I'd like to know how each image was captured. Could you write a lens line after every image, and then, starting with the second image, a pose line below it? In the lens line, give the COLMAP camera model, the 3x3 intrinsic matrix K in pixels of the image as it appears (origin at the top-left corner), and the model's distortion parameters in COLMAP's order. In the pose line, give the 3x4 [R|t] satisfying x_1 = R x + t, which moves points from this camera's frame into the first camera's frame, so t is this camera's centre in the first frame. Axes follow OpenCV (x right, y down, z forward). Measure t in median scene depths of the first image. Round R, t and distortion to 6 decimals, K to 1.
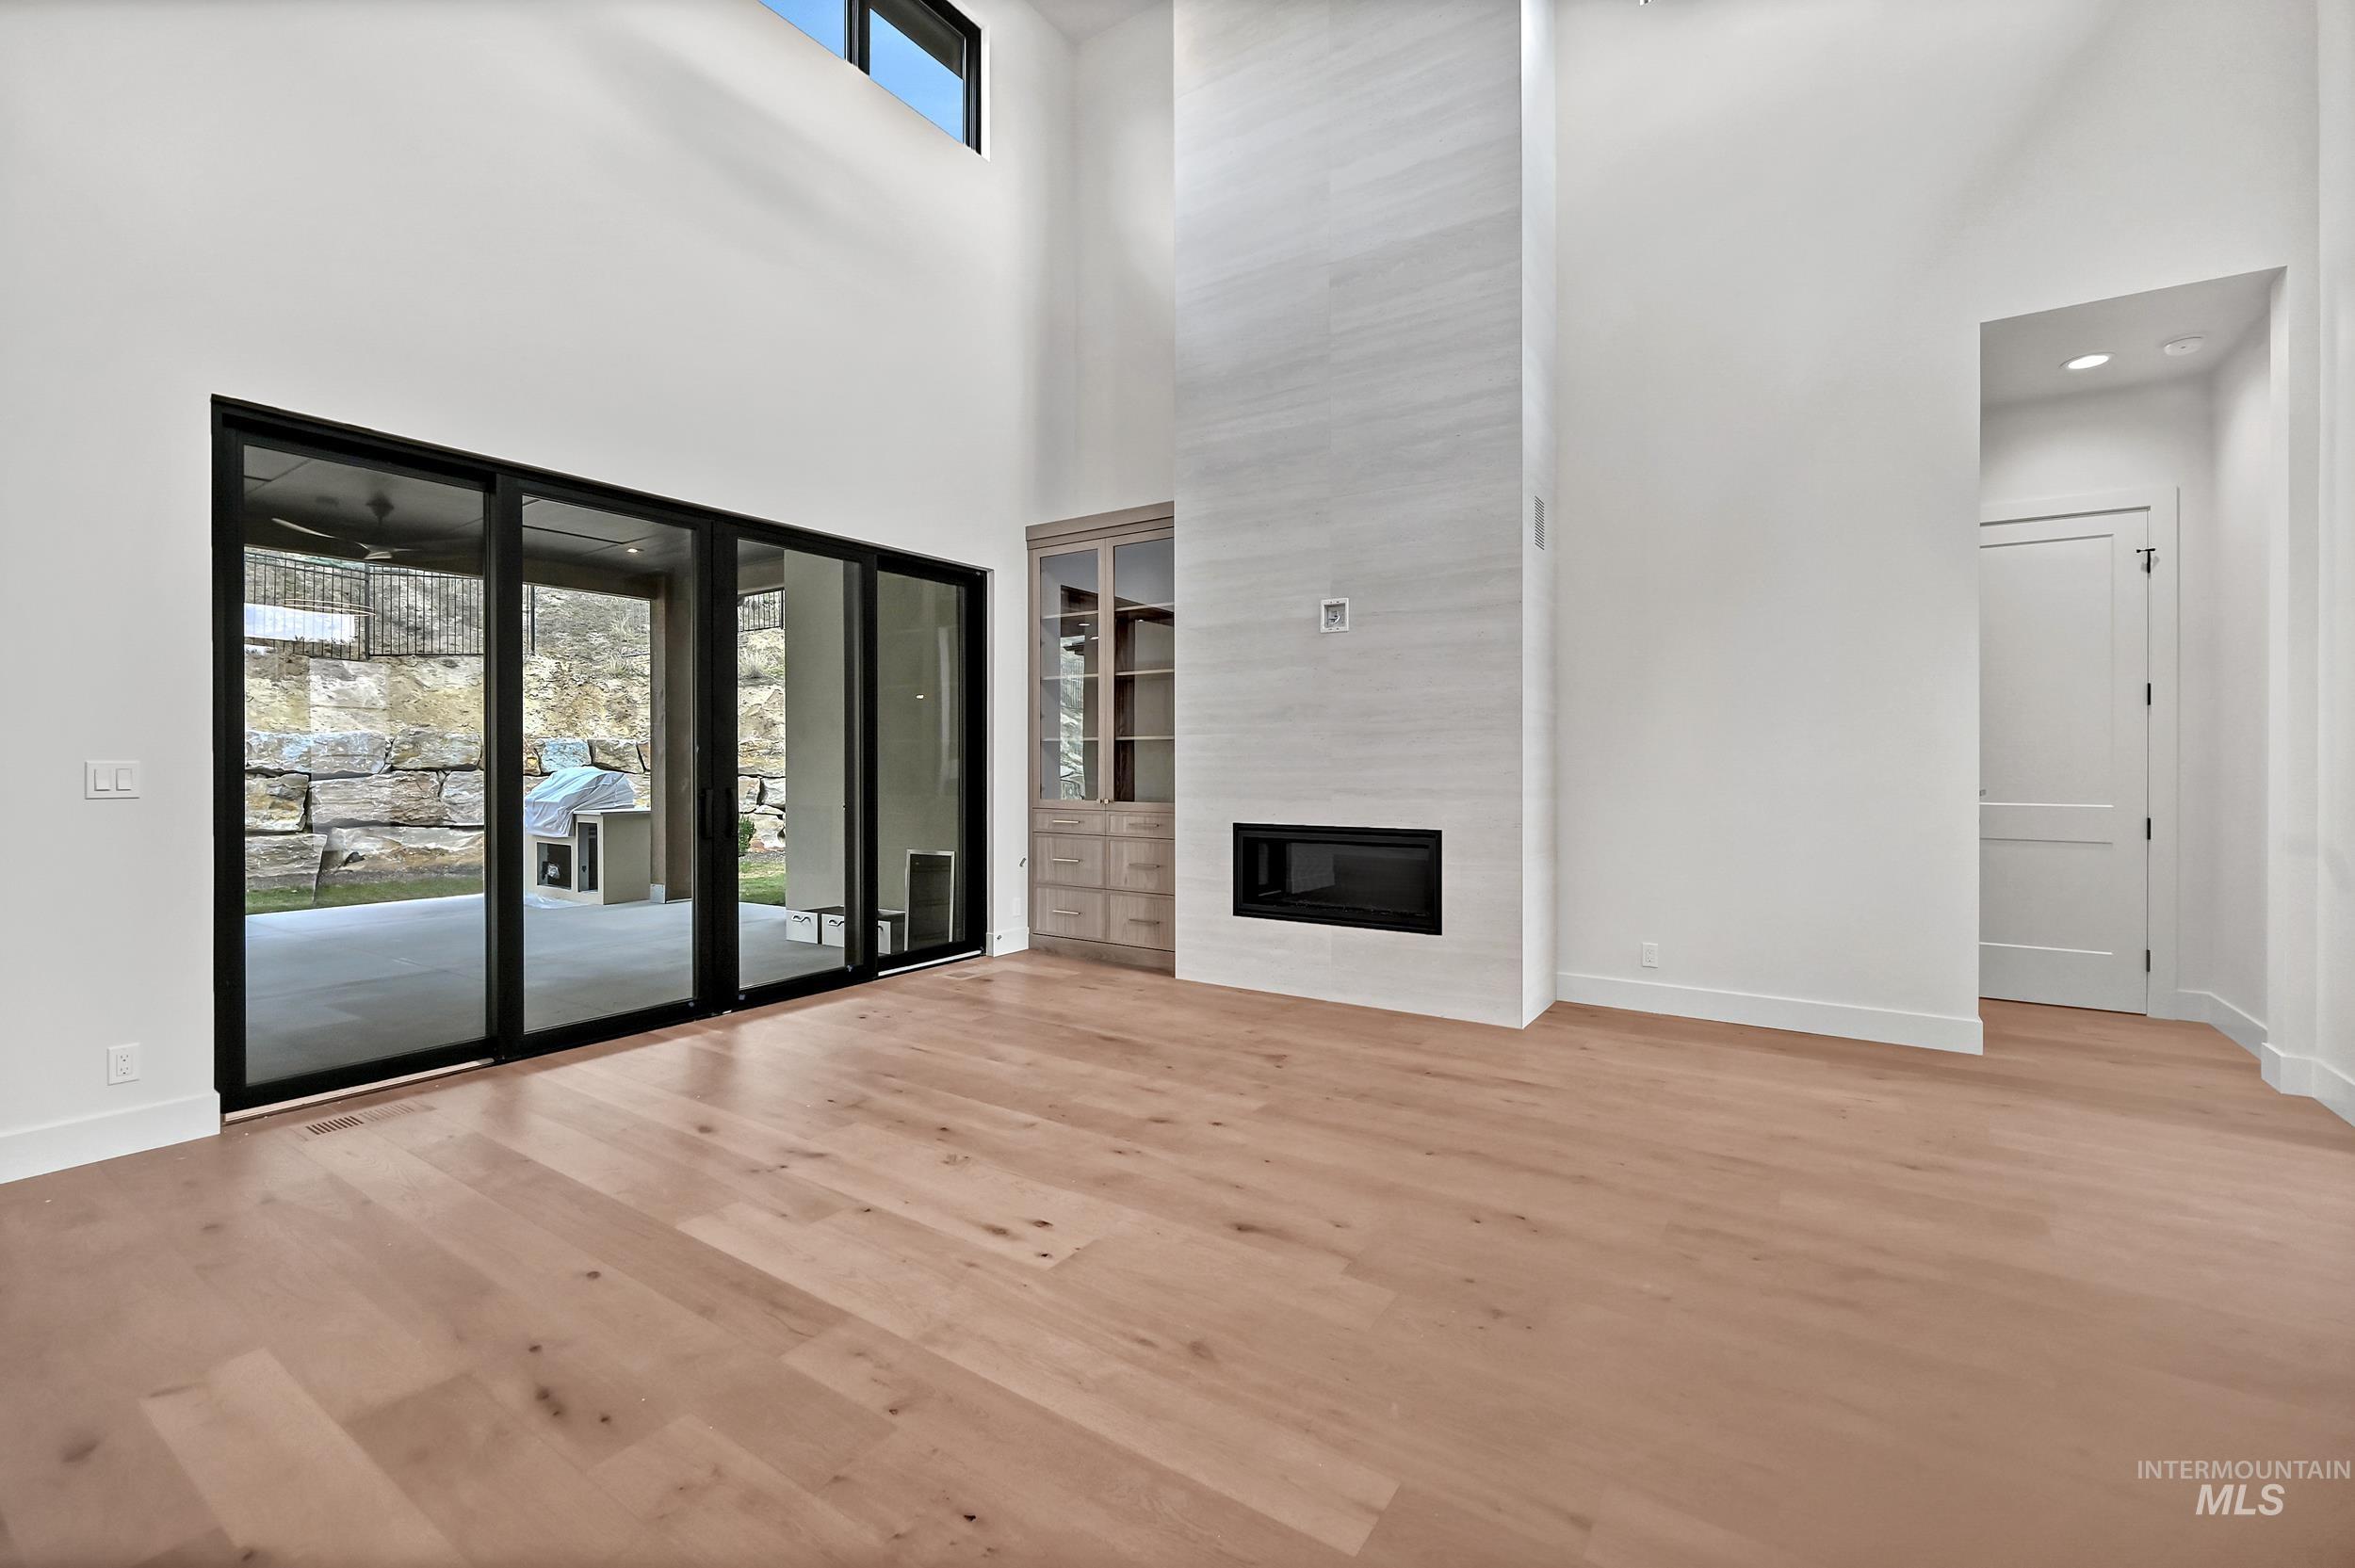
lens RADIAL K [[997.1, 0, 1163.5], [0, 997.1, 743.9], [0, 0, 1]] dist [-0.001474, 0.000406]
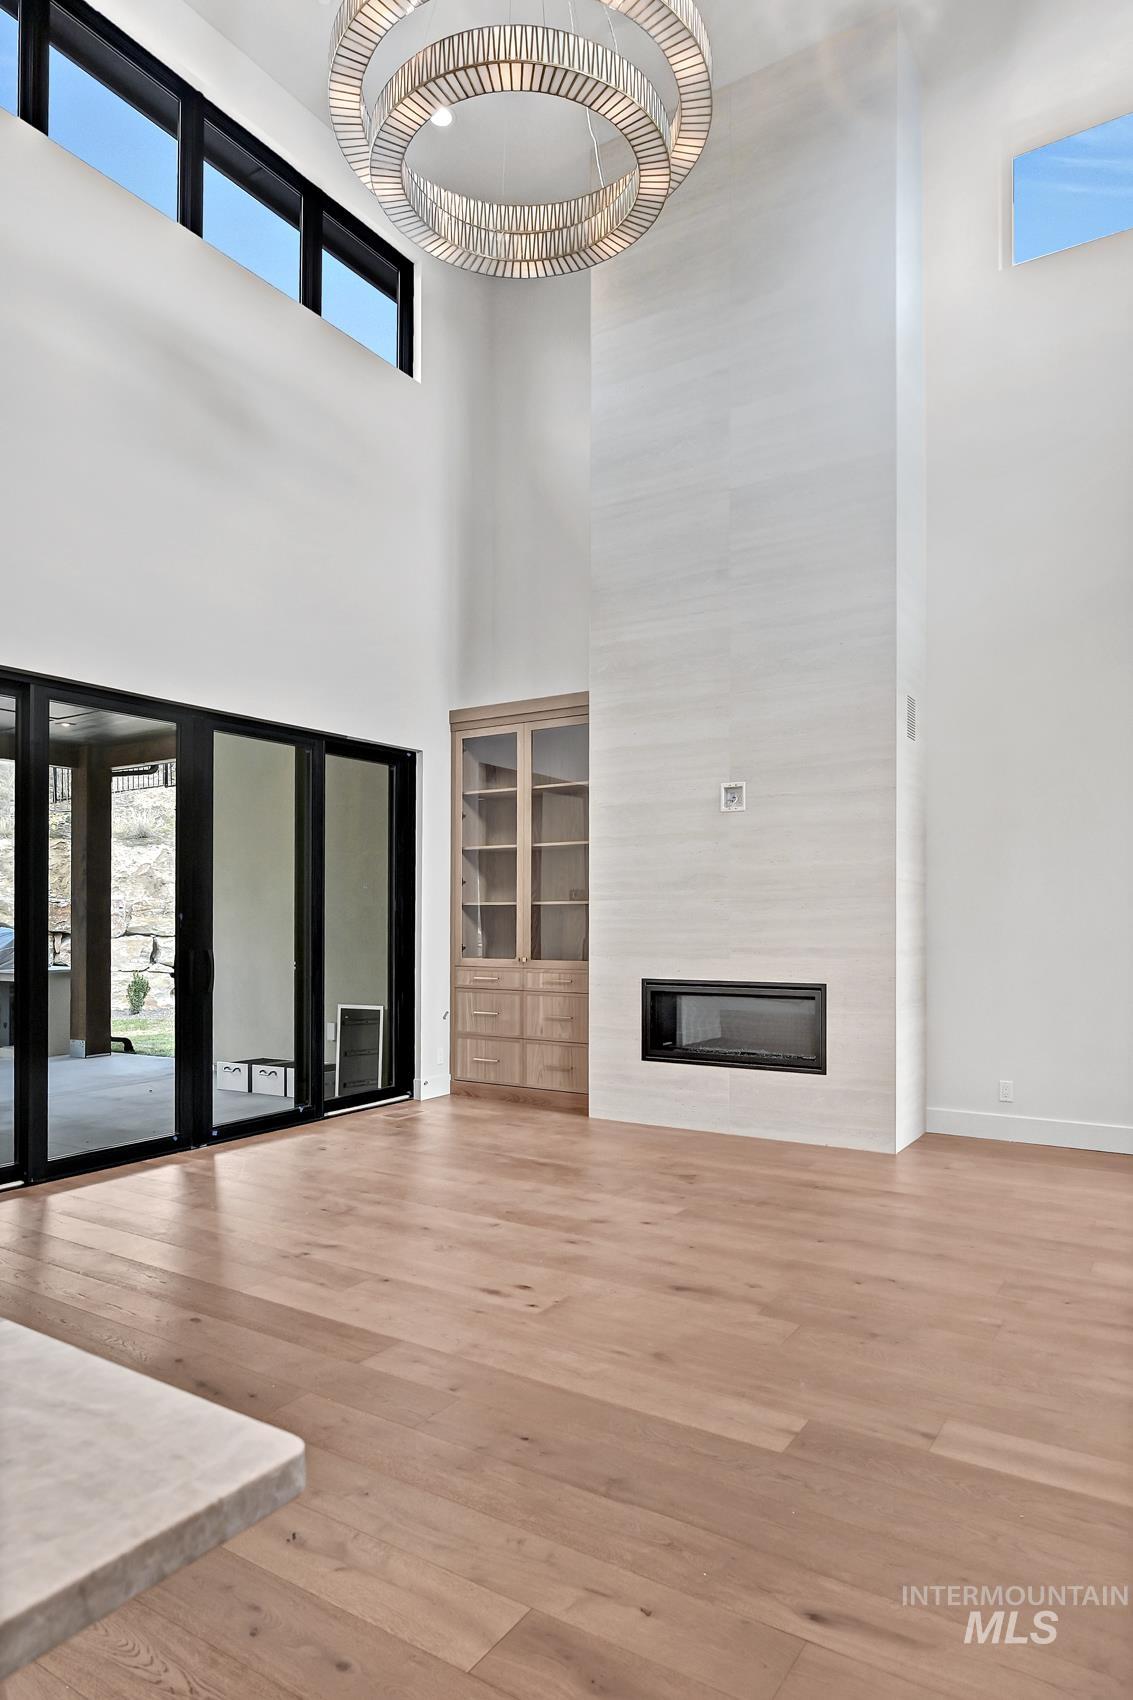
lens RADIAL K [[1024.9, 0, 552.6], [0, 1024.9, 908.6], [0, 0, 1]] dist [0.002615, 0.001447]
pose [[0.999826, -0.001511, 0.018607, -0.060054], [0.001342, 0.999958, 0.009099, -0.012382], [-0.018620, -0.009073, 0.999785, -0.180293]]
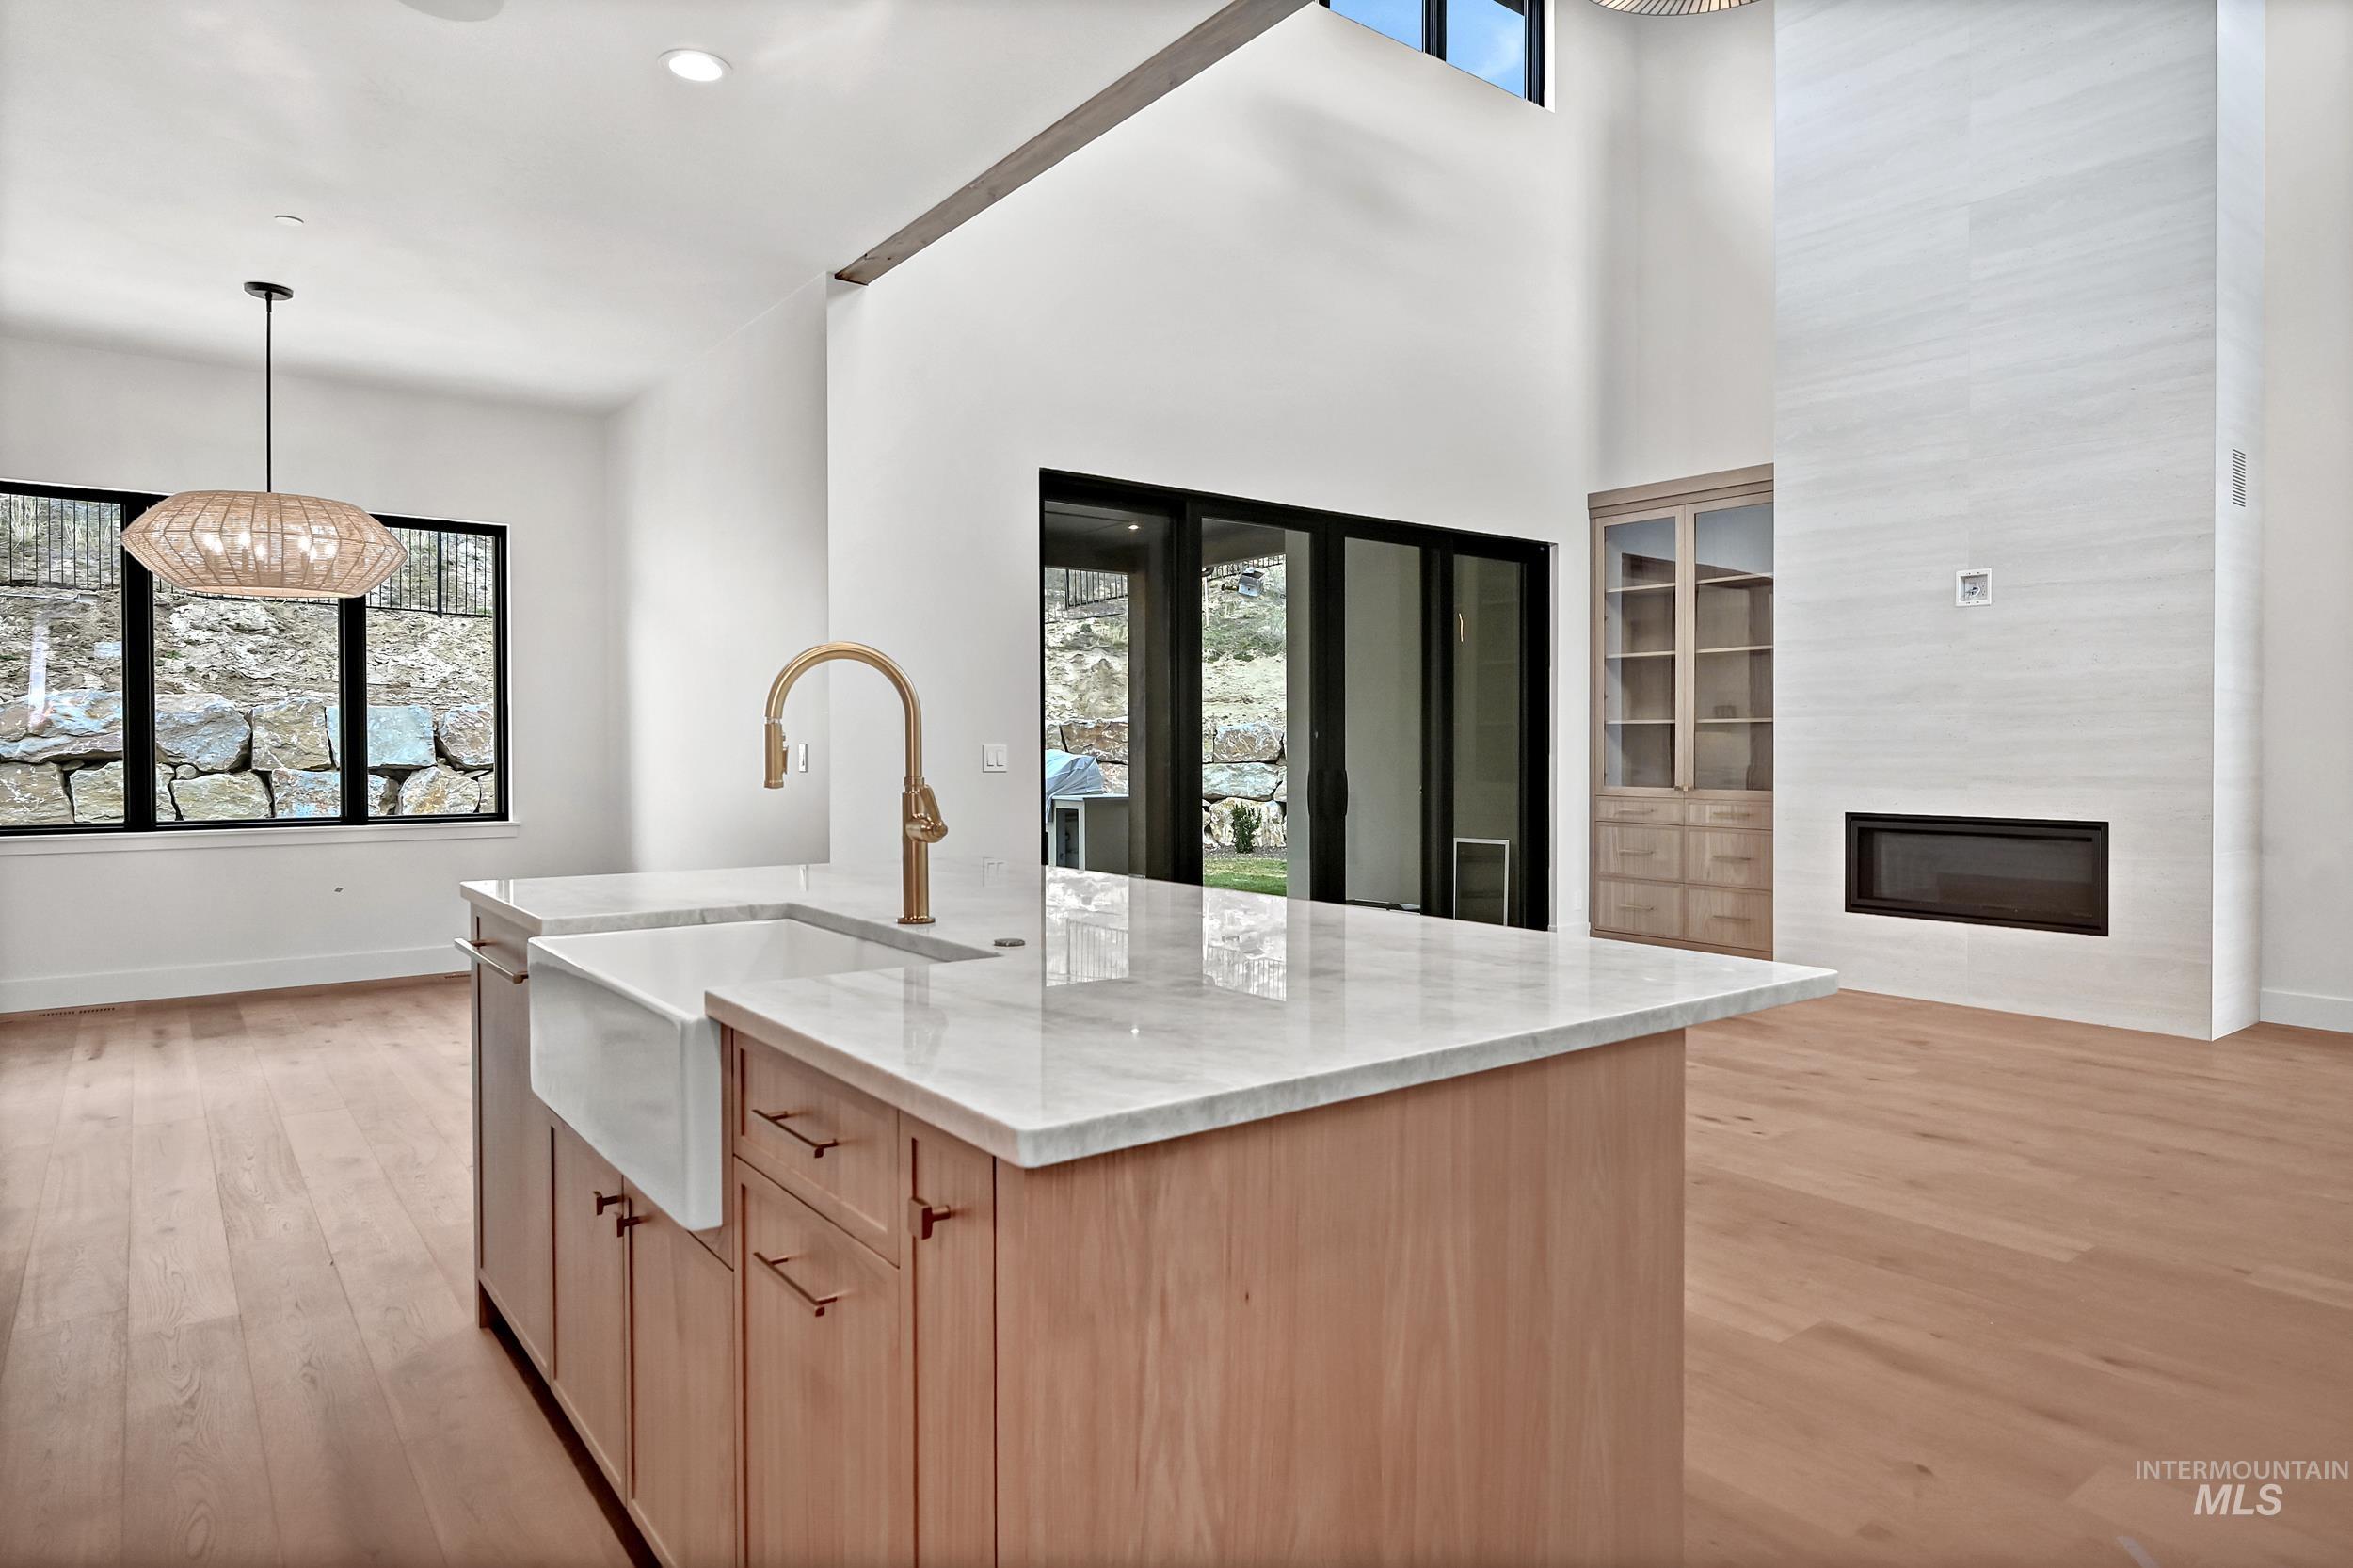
lens RADIAL K [[1357.2, 0, 1172.0], [0, 1357.2, 742.9], [0, 0, 1]] dist [-0.011361, 0.008441]
pose [[0.949512, 0.000502, -0.313730, -0.148315], [0.004626, 0.999868, 0.015600, -0.008827], [0.313697, -0.016264, 0.949384, -0.447300]]
